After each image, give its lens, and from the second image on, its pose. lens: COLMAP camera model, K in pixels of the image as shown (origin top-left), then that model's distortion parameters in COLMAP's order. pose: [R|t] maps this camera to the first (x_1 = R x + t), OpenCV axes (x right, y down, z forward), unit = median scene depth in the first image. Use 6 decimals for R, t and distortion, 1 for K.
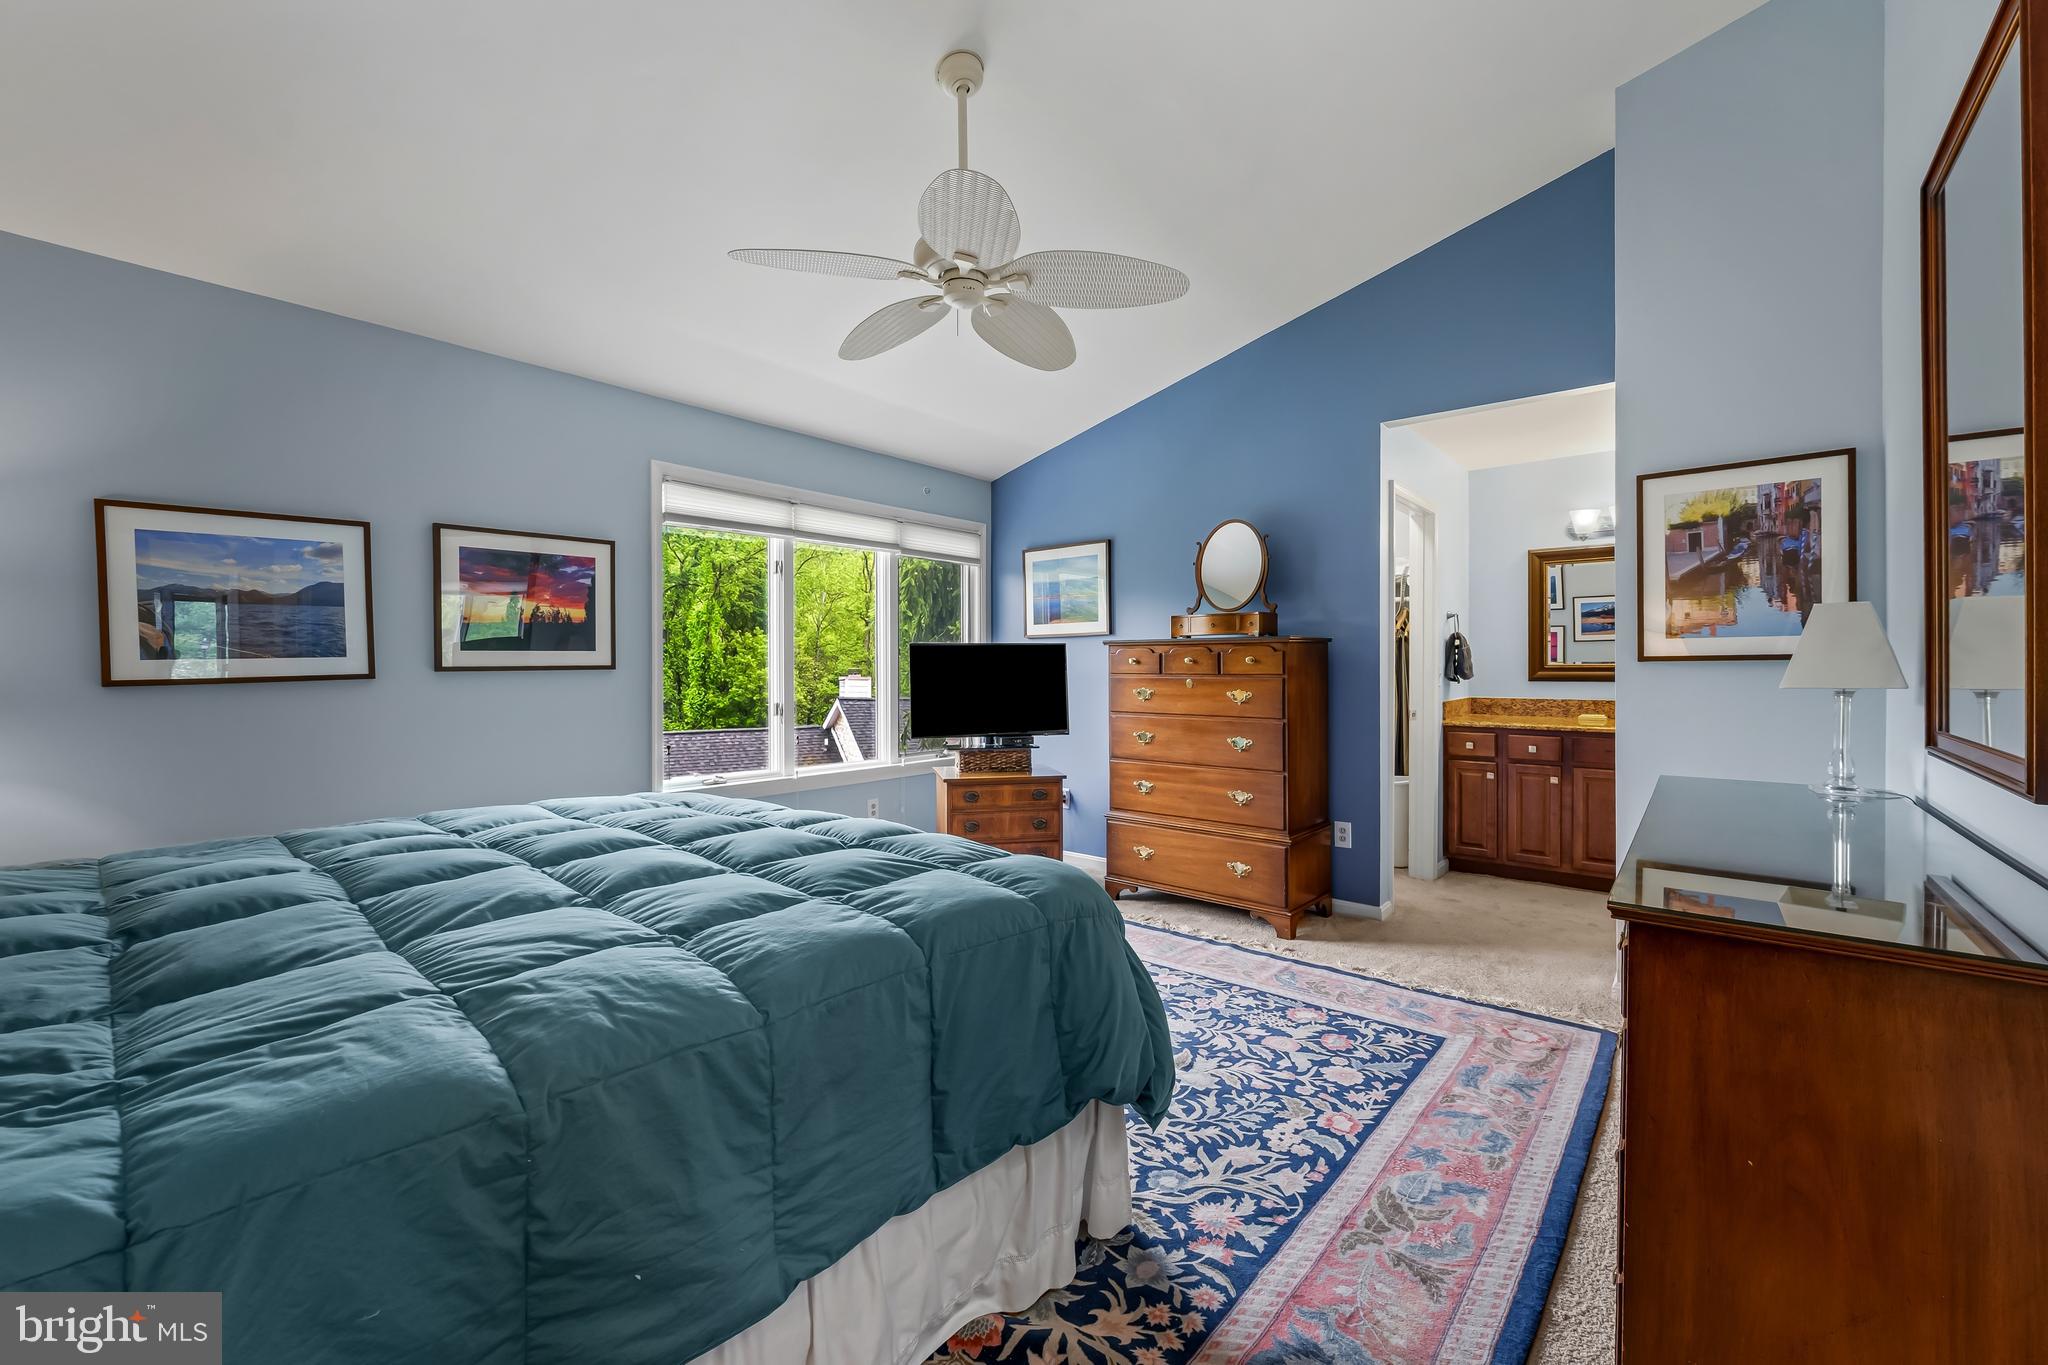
lens RADIAL K [[829.0, 0, 1024.0], [0, 829.0, 682.5], [0, 0, 1]] dist [0.000540, -0.000048]
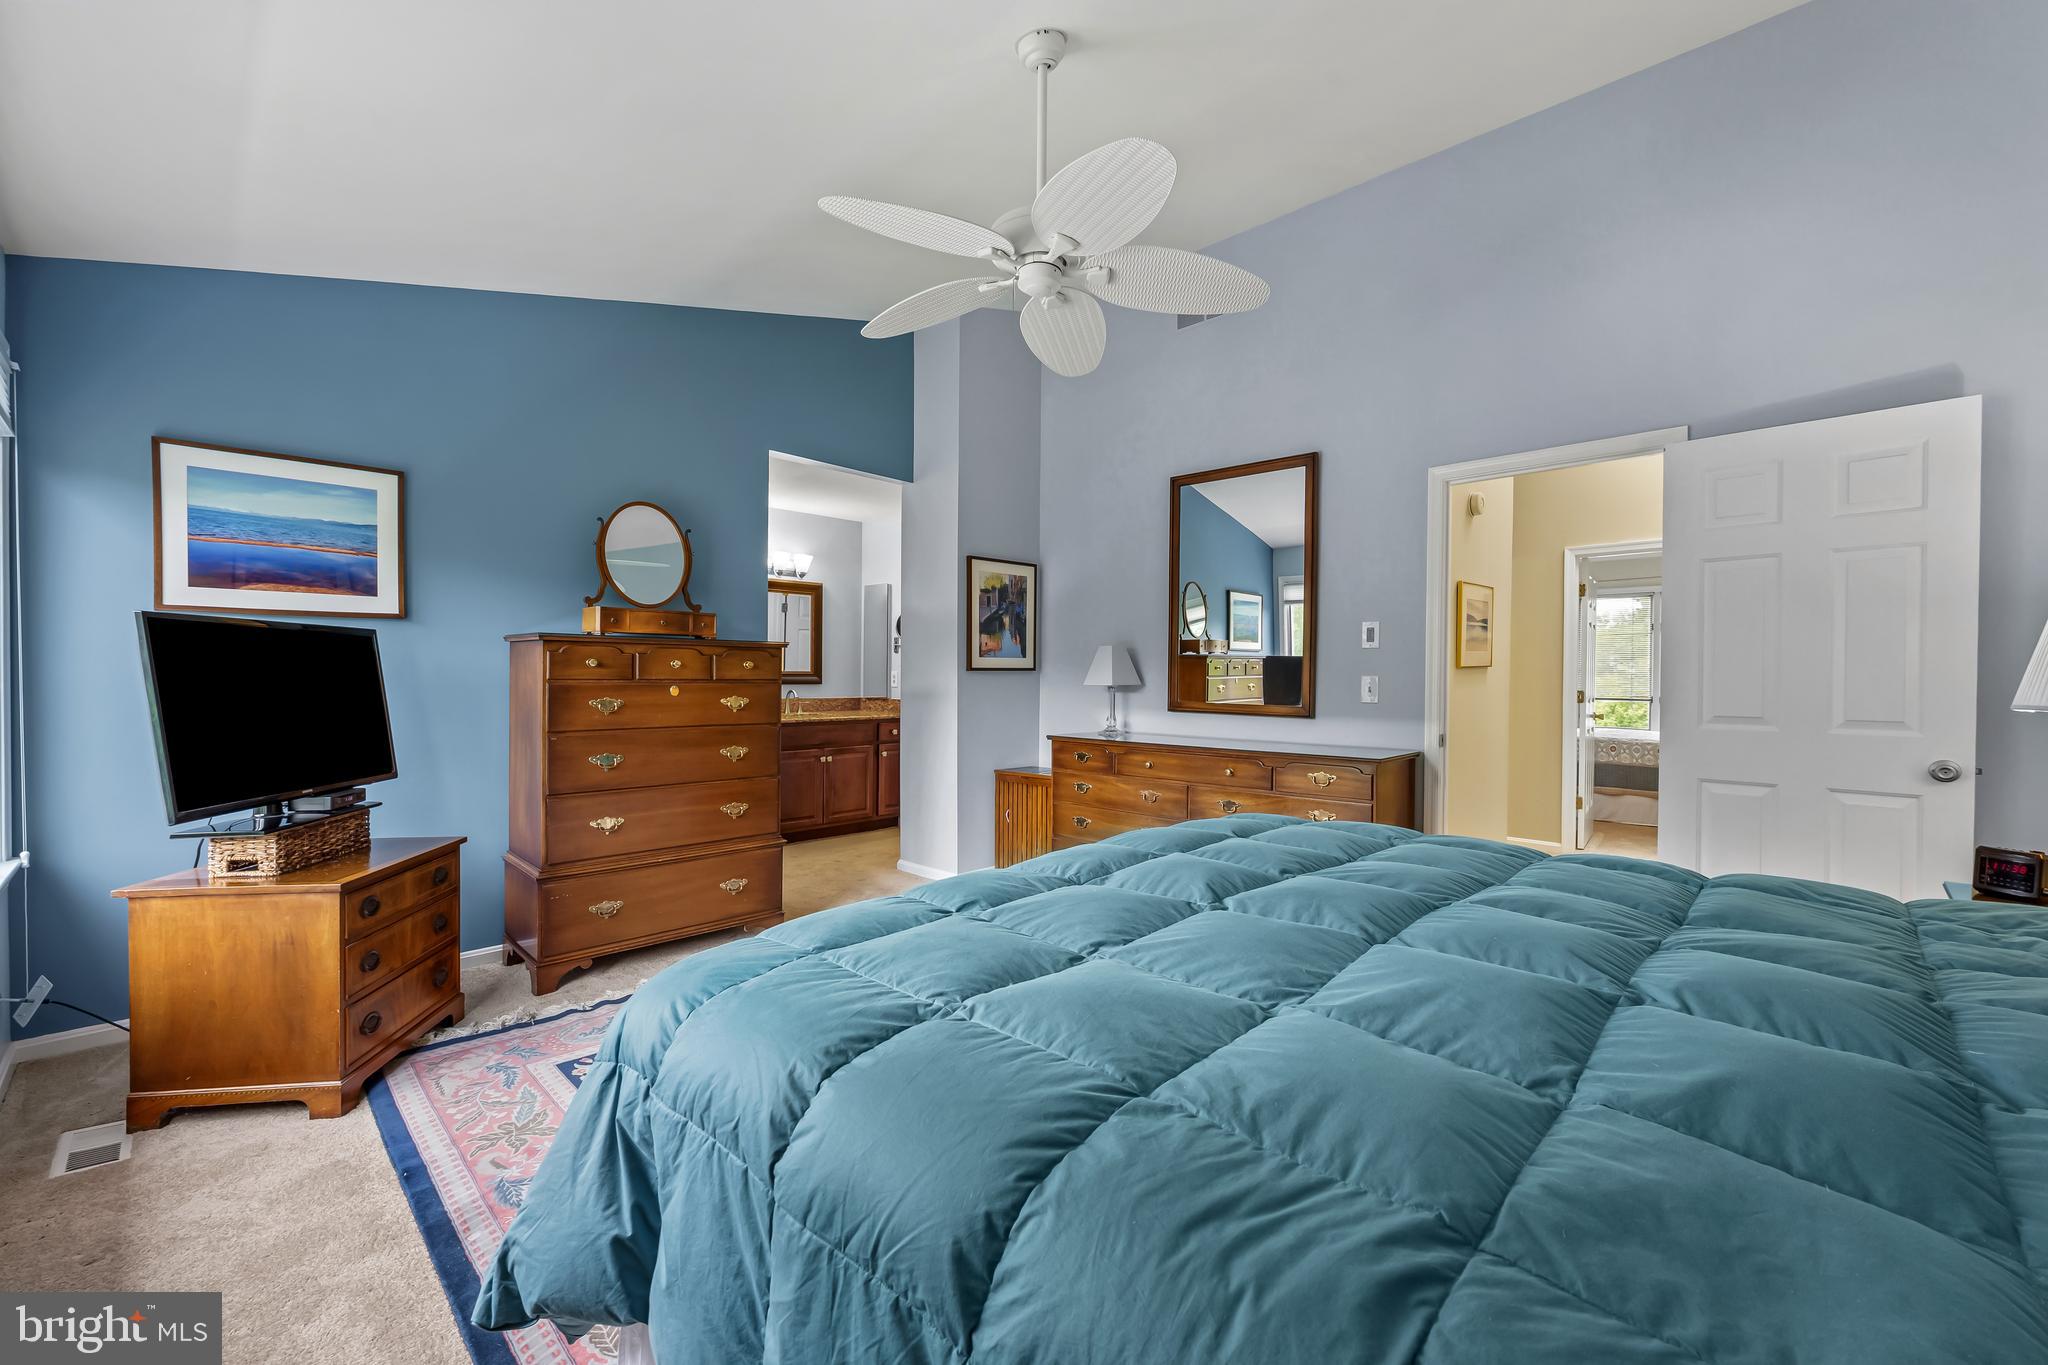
lens RADIAL K [[828.8, 0, 1014.5], [0, 828.8, 691.1], [0, 0, 1]] dist [-0.000177, 0.000030]
pose [[0.069202, -0.017906, 0.997442, -0.612347], [0.010386, 0.999798, 0.017228, -0.009091], [-0.997549, 0.009168, 0.069374, 0.569979]]
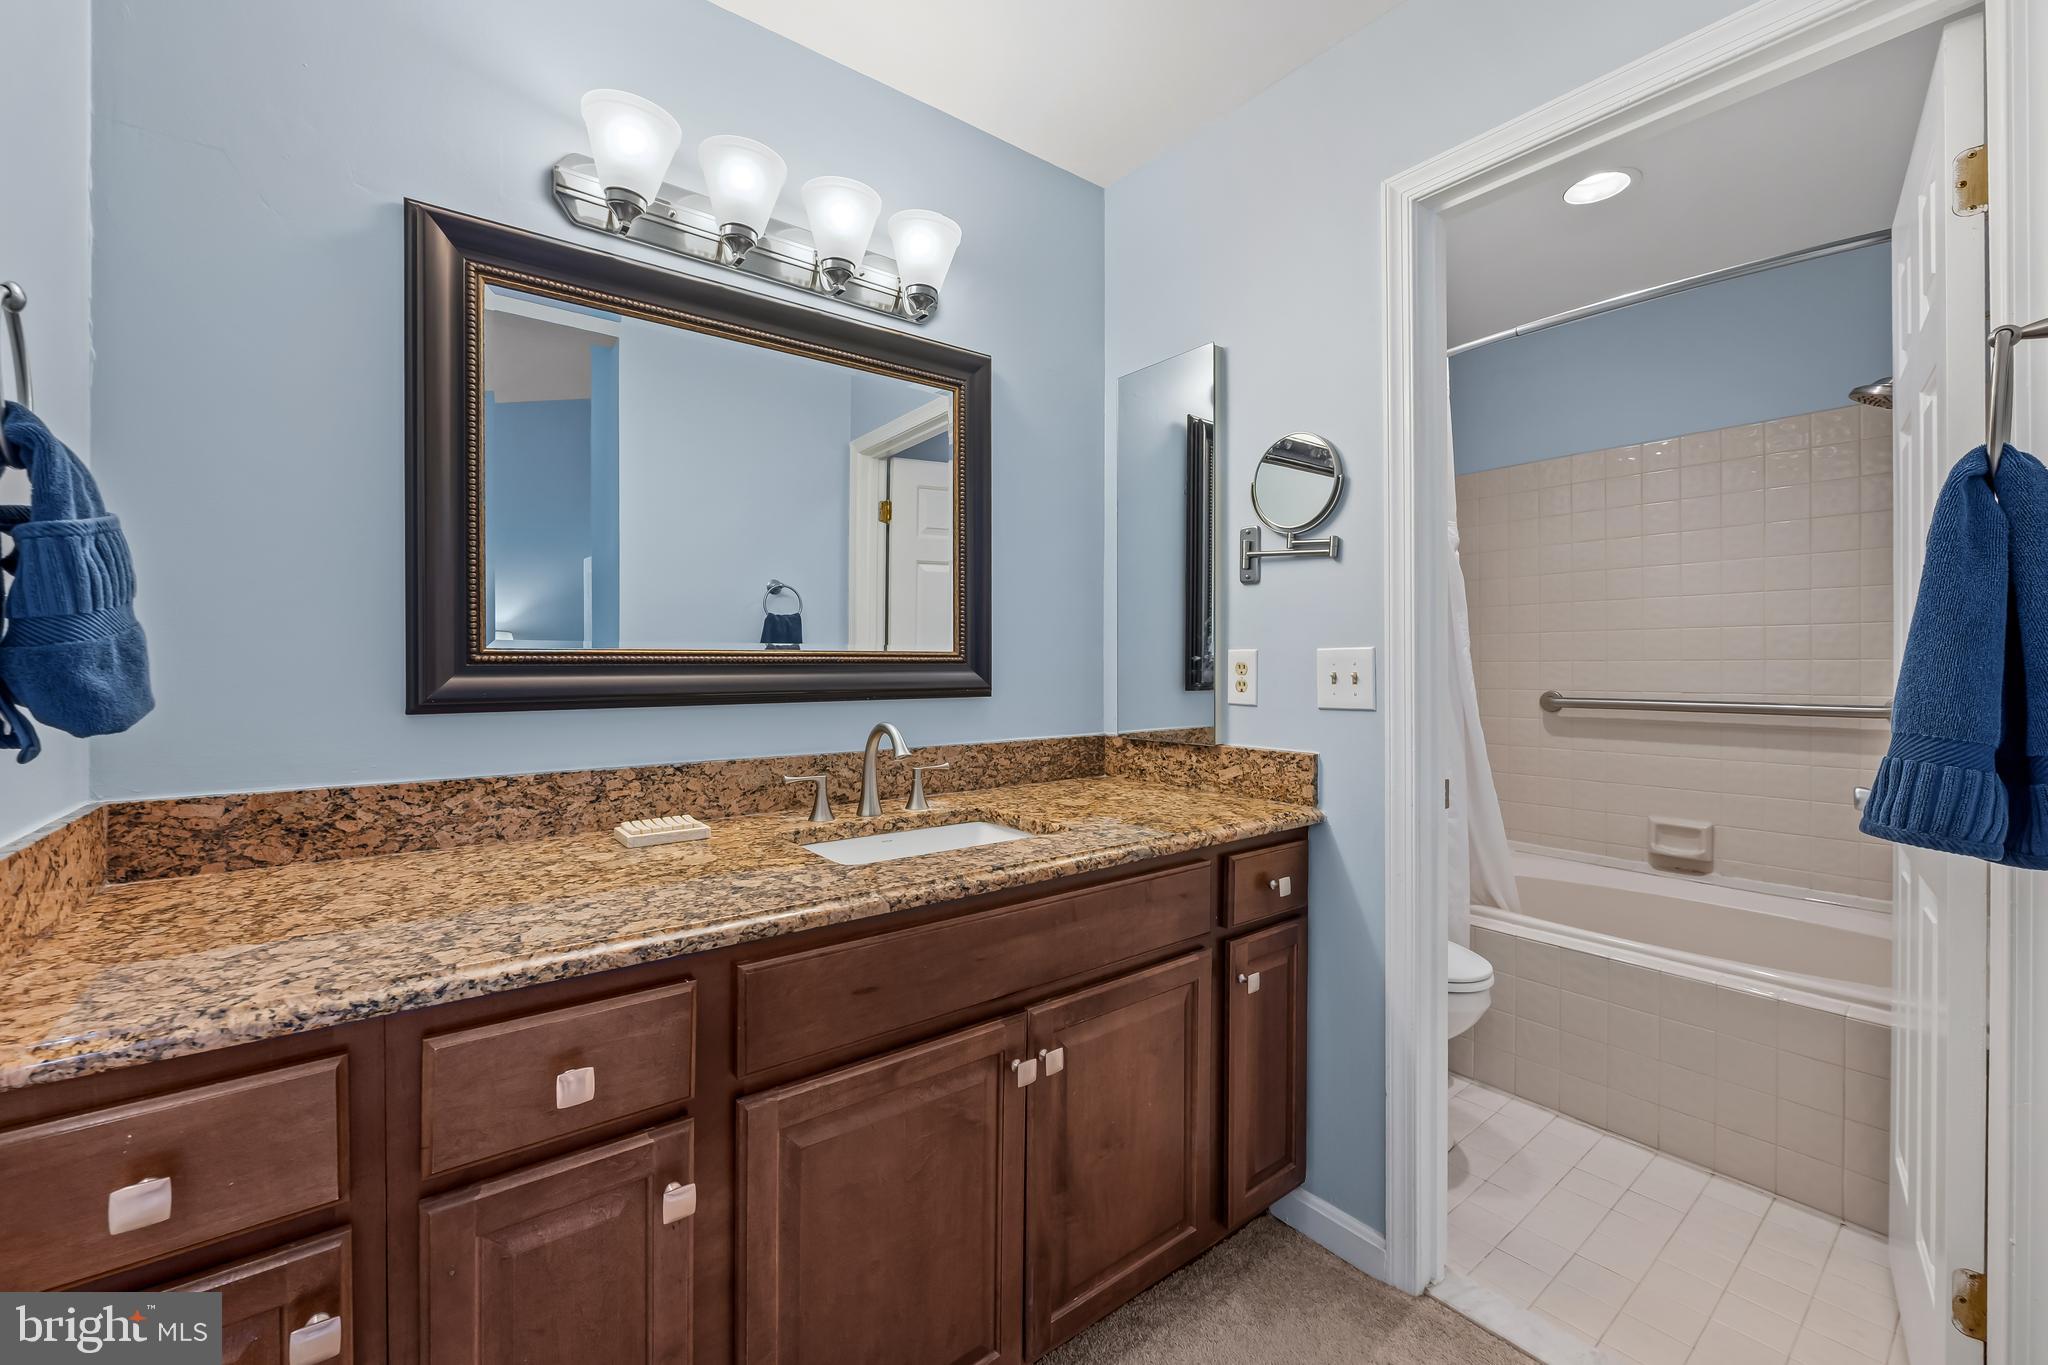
lens RADIAL K [[827.3, 0, 1026.4], [0, 827.3, 664.4], [0, 0, 1]] dist [-0.000640, 0.000116]
pose [[0.196992, -0.000754, 0.980405, 0.486824], [0.018855, 0.999818, -0.003019, -0.014788], [-0.980224, 0.019080, 0.196970, 0.934000]]
